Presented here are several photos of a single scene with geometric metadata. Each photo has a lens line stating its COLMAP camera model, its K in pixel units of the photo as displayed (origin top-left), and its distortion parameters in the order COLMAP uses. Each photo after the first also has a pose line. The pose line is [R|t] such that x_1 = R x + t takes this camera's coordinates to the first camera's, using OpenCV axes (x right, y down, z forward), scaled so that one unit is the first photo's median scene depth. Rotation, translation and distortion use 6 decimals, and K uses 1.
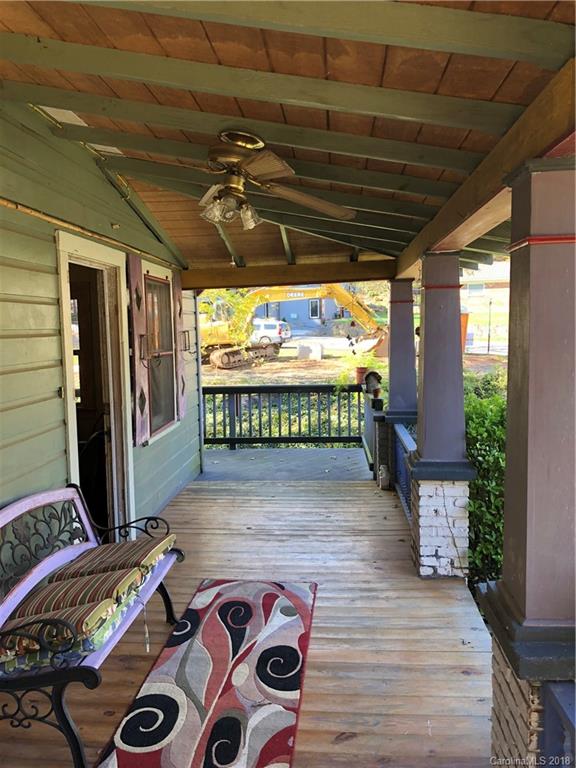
lens RADIAL K [[626.1, 0, 288.1], [0, 626.1, 385.8], [0, 0, 1]] dist [0.011194, 0.003292]
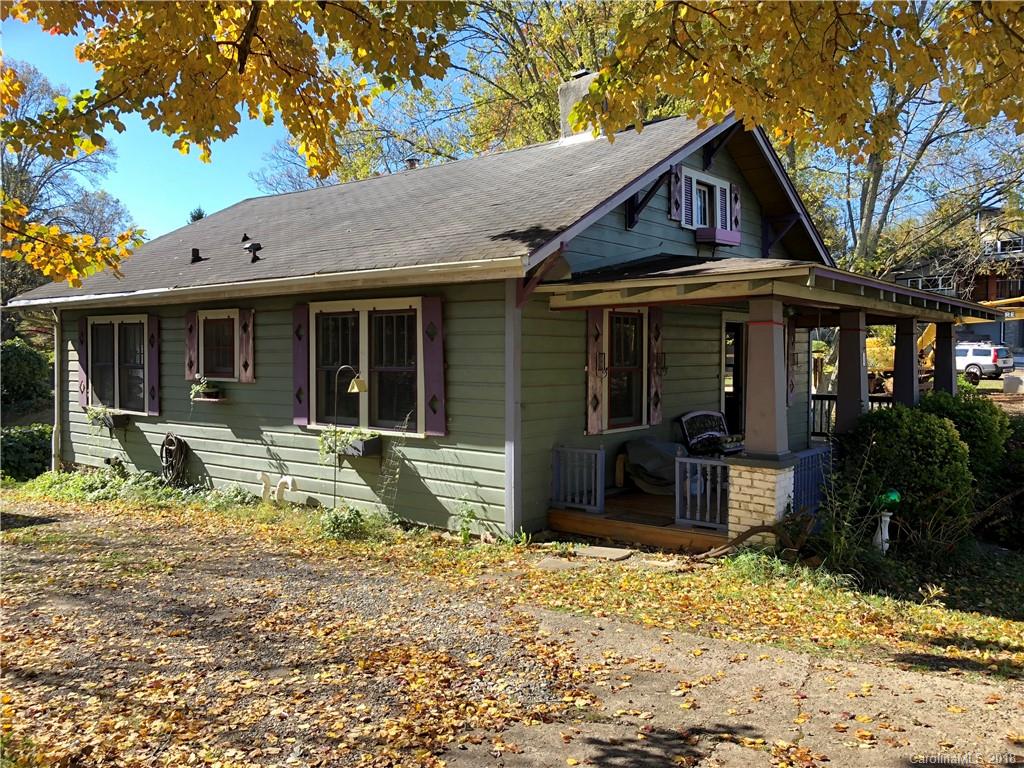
lens RADIAL K [[834.8, 0, 511.8], [0, 834.8, 383.0], [0, 0, 1]] dist [0.011194, 0.003292]
pose [[0.826512, 0.033456, -0.561925, 0.077895], [-0.063986, 0.997346, -0.034733, 0.019156], [0.559271, 0.064663, 0.826459, -0.208753]]
